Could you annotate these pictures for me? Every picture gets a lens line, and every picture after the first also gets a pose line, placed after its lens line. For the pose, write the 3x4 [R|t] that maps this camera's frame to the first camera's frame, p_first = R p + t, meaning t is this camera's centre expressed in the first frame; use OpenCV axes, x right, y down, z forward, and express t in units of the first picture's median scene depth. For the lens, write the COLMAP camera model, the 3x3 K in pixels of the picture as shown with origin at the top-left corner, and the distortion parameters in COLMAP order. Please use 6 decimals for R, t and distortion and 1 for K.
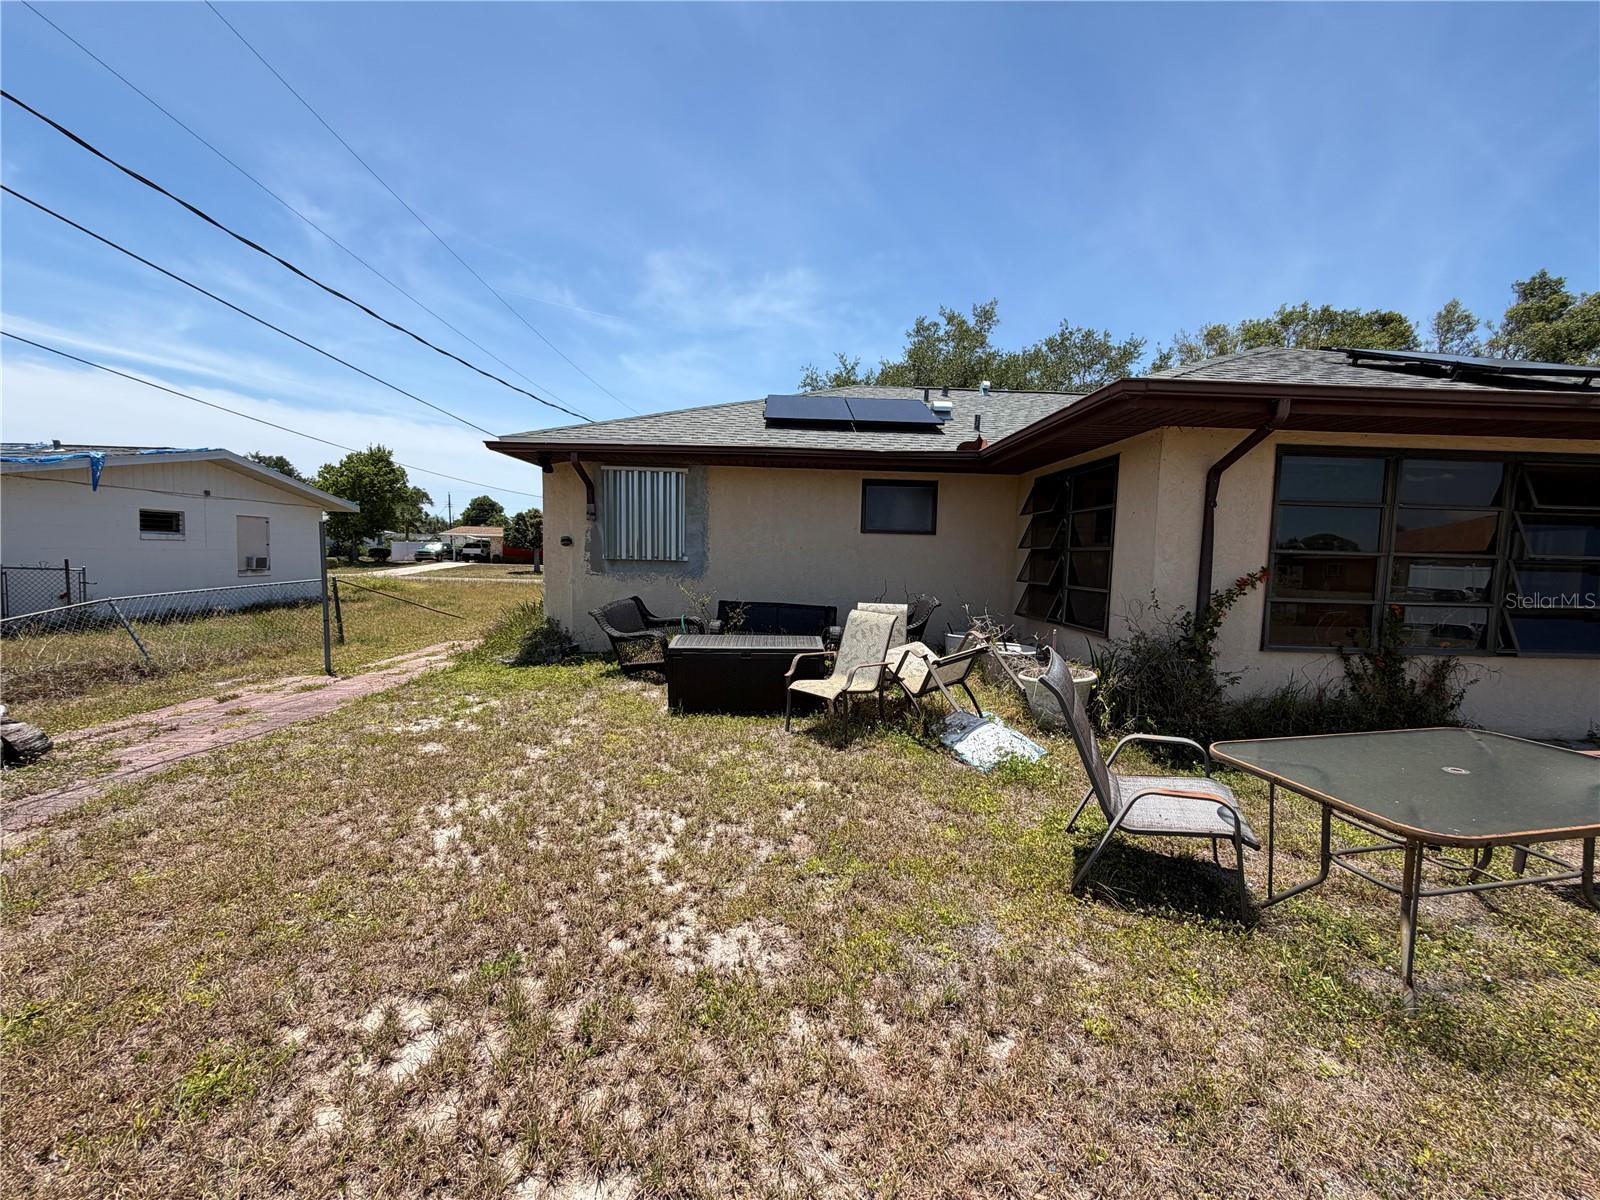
lens RADIAL K [[637.8, 0, 795.9], [0, 637.8, 611.3], [0, 0, 1]] dist [0.000123, -0.000542]
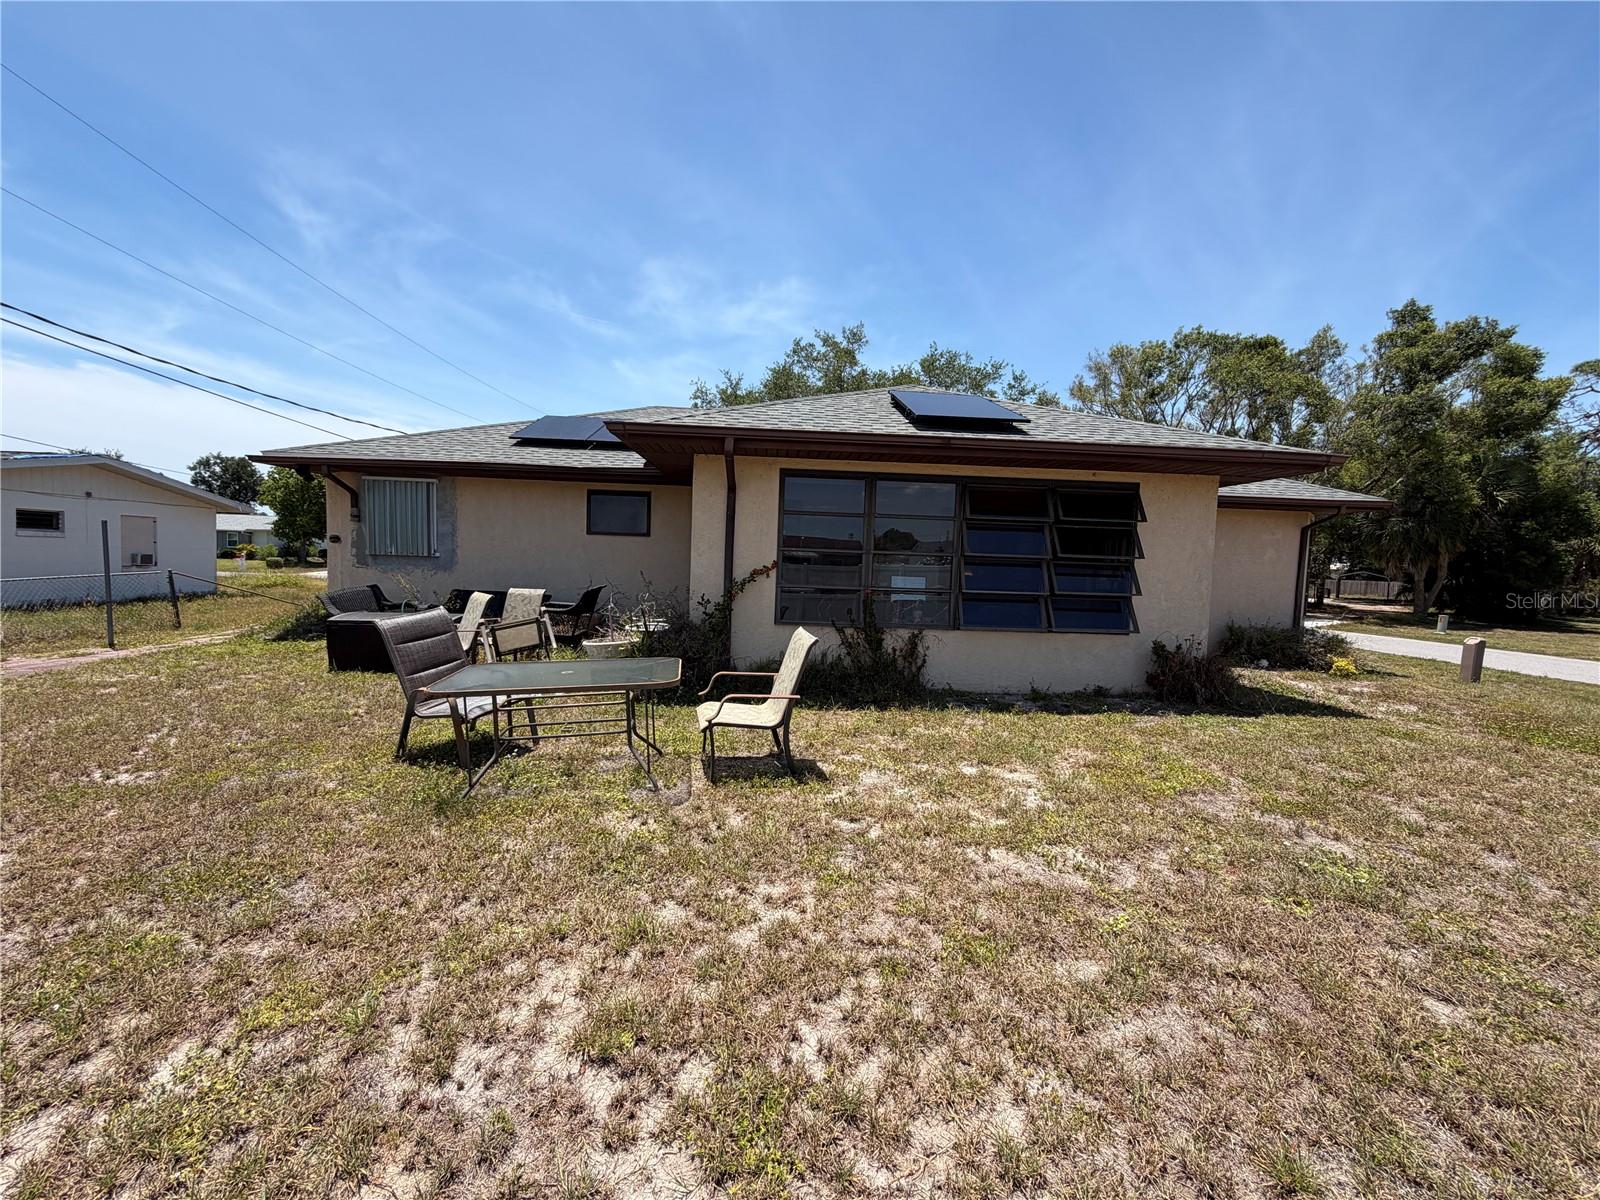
lens RADIAL K [[637.8, 0, 798.8], [0, 637.8, 597.6], [0, 0, 1]] dist [0.000123, -0.000542]
pose [[0.999811, 0.005778, 0.018539, 0.285570], [-0.005244, 0.999574, -0.028698, 0.016732], [-0.018697, 0.028595, 0.999416, -0.117019]]
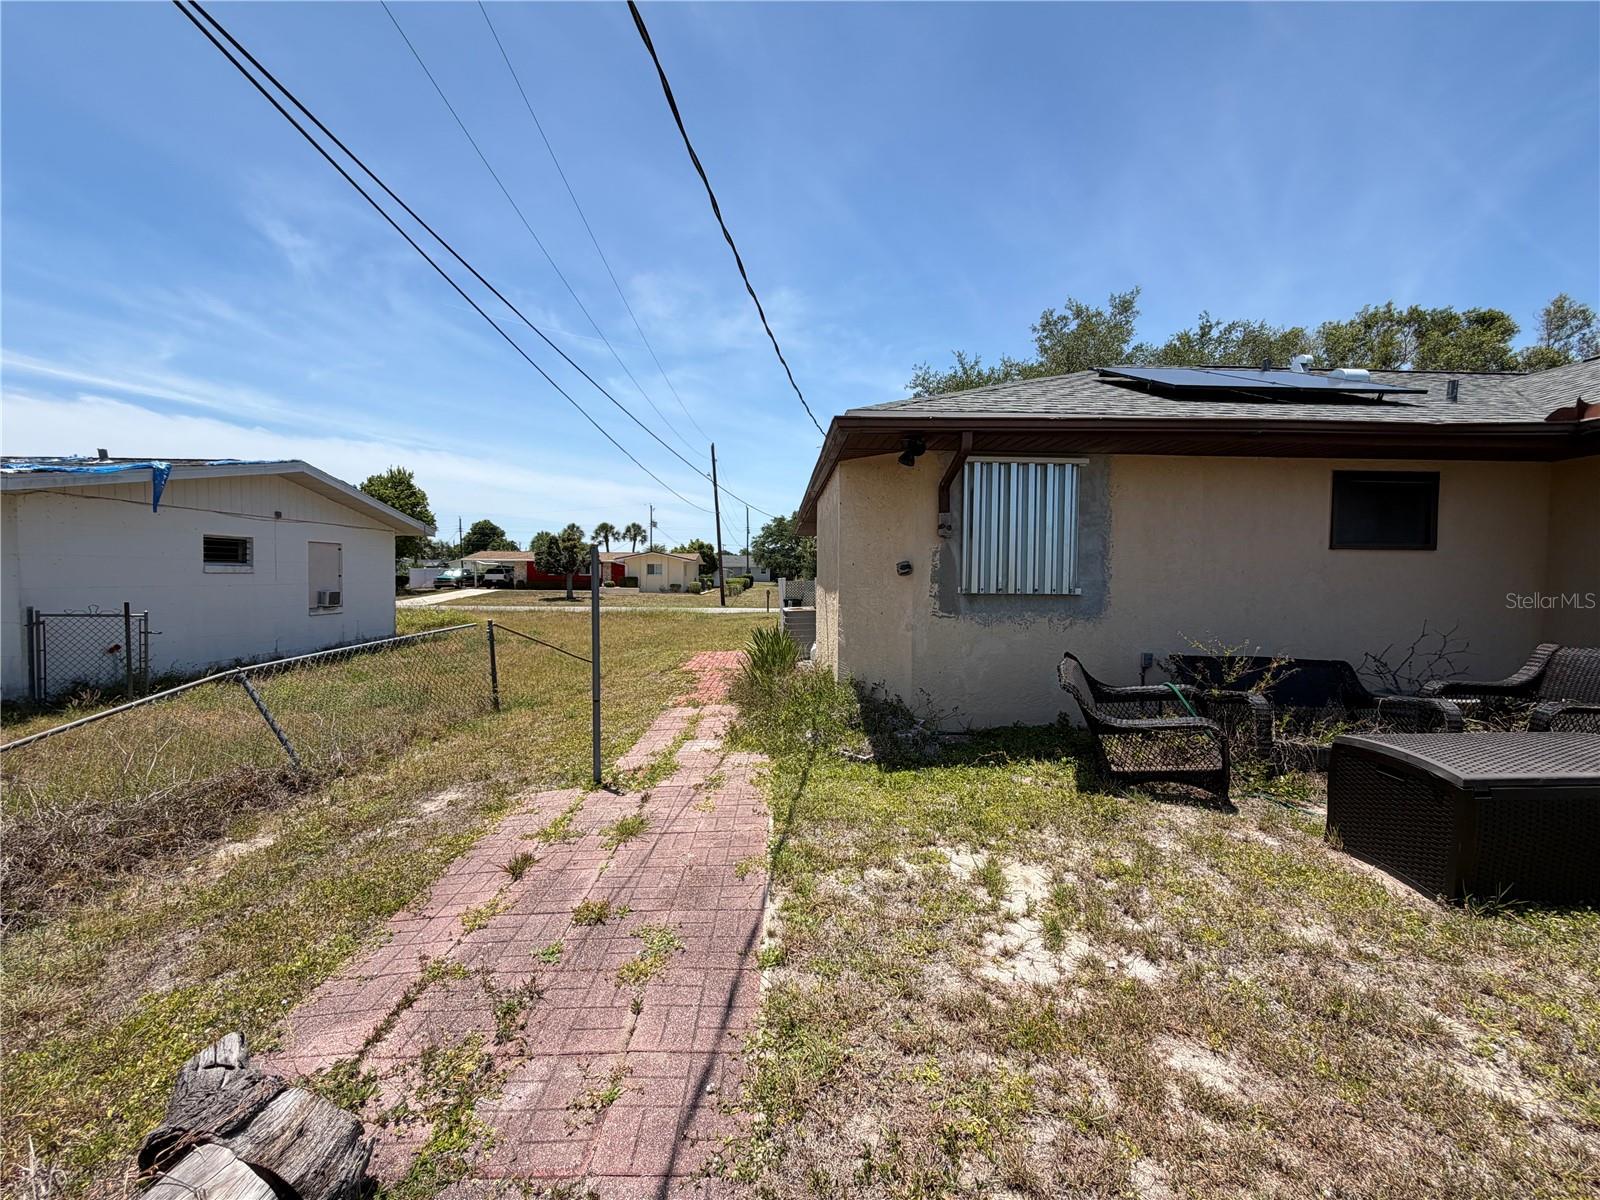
lens RADIAL K [[637.8, 0, 793.5], [0, 637.8, 625.5], [0, 0, 1]] dist [0.000123, -0.000542]
pose [[0.999809, -0.017187, 0.009255, -0.287868], [0.017266, 0.999815, -0.008456, -0.027503], [-0.009108, 0.008614, 0.999921, 0.194154]]
